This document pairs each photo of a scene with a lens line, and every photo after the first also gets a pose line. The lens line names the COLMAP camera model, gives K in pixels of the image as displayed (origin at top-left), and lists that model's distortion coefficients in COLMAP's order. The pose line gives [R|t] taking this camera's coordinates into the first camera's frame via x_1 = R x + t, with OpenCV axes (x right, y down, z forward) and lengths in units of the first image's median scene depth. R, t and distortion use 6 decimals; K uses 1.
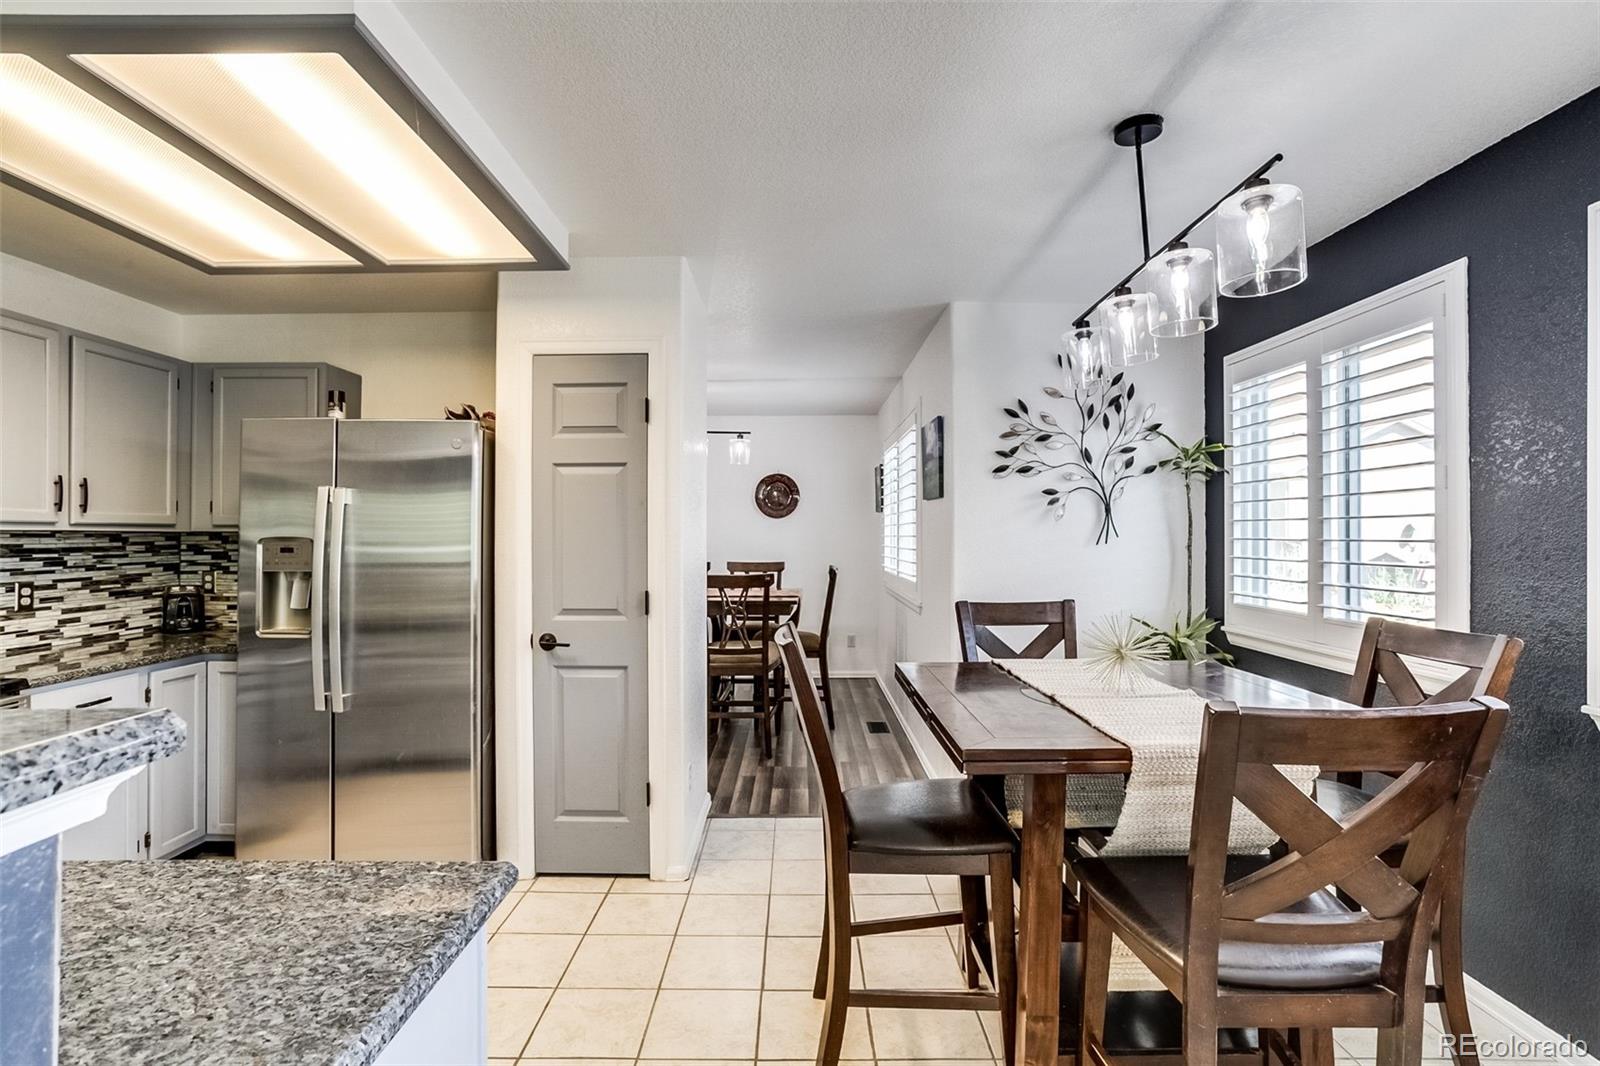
lens RADIAL K [[767.4, 0, 794.4], [0, 767.4, 529.9], [0, 0, 1]] dist [-0.064924, 0.040780]
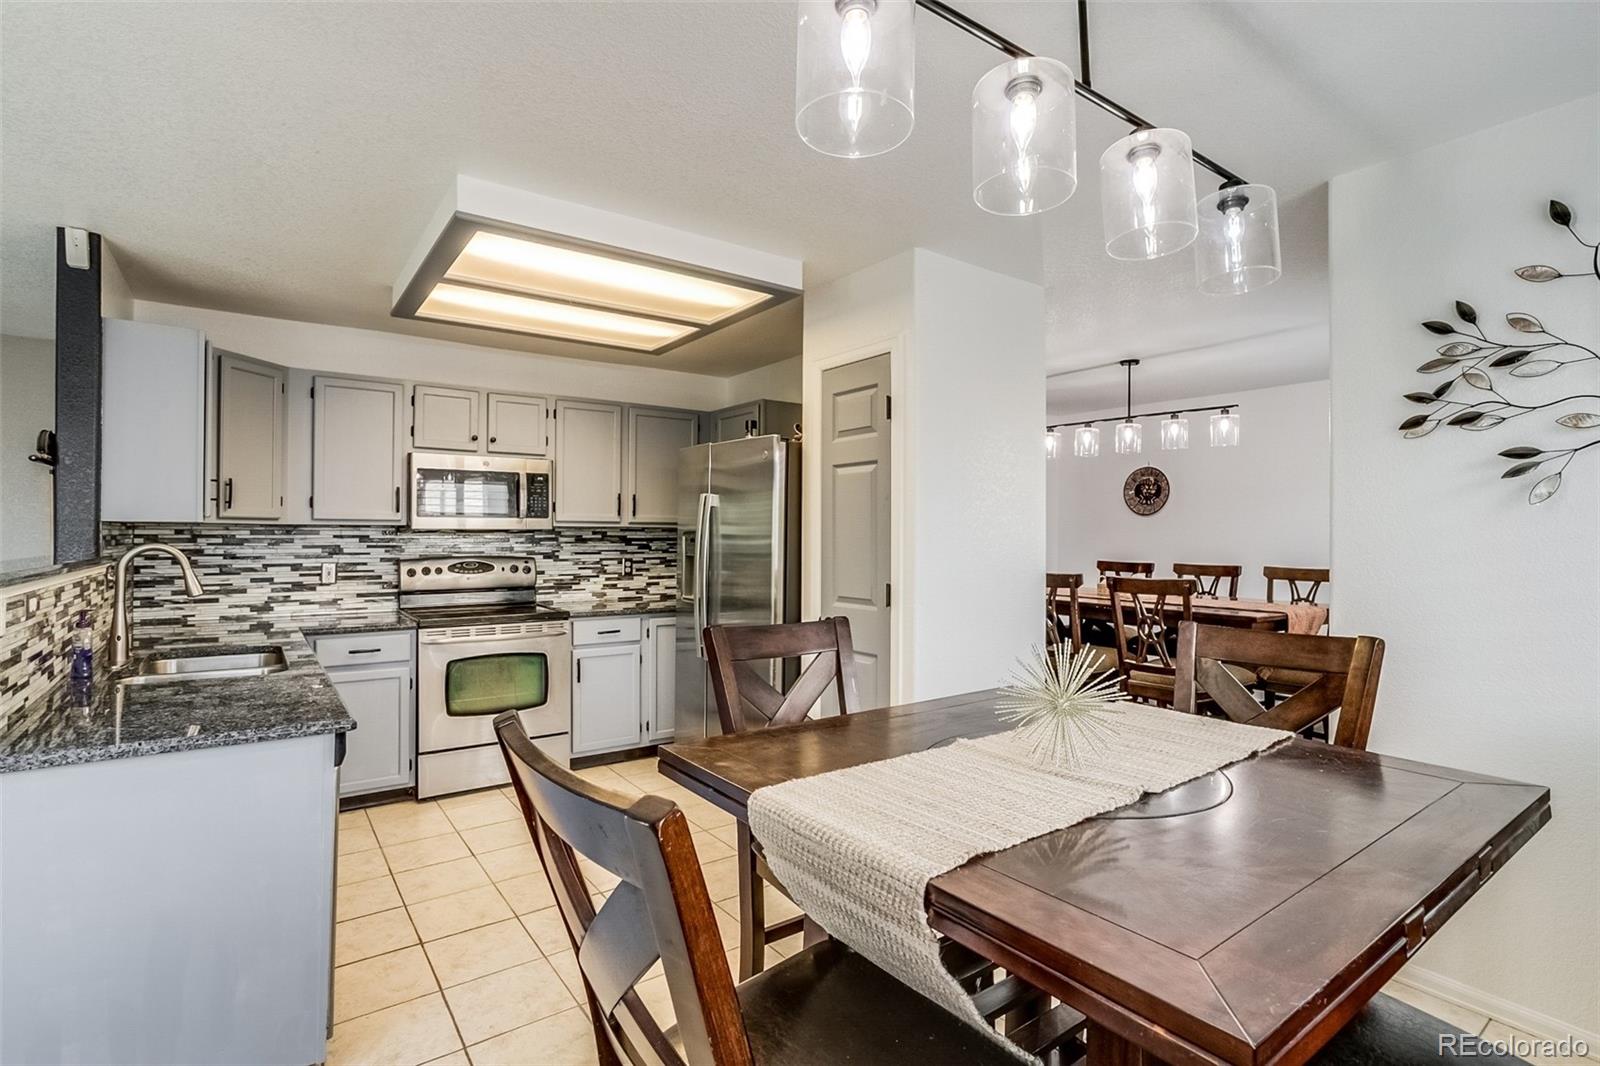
lens RADIAL K [[767.4, 0, 794.4], [0, 767.4, 529.9], [0, 0, 1]] dist [-0.064924, 0.040780]
pose [[0.592824, -0.001582, -0.805331, 0.552744], [0.001516, 0.999998, -0.000848, 0.008285], [0.805331, -0.000718, 0.592825, 0.282922]]
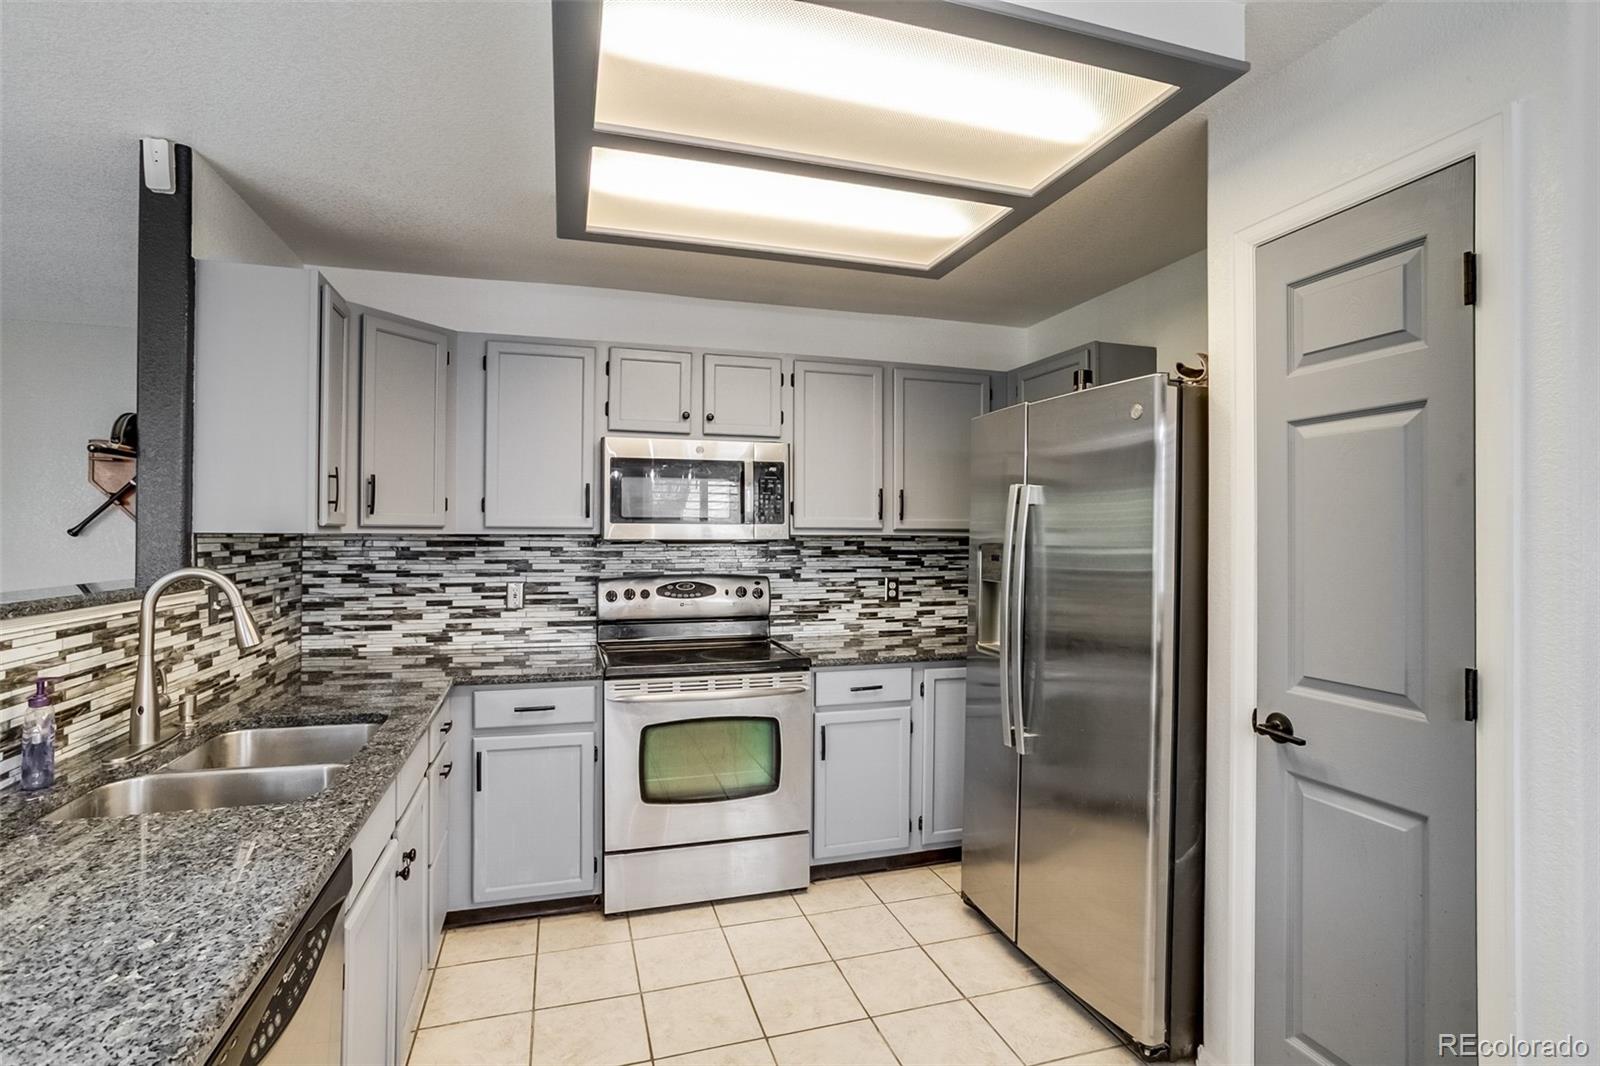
lens RADIAL K [[767.4, 0, 794.4], [0, 767.4, 529.9], [0, 0, 1]] dist [-0.064924, 0.040780]
pose [[0.296761, -0.004385, -0.954942, 0.116125], [0.002407, 0.999990, -0.003844, -0.003663], [0.954949, -0.001158, 0.296768, 0.467234]]
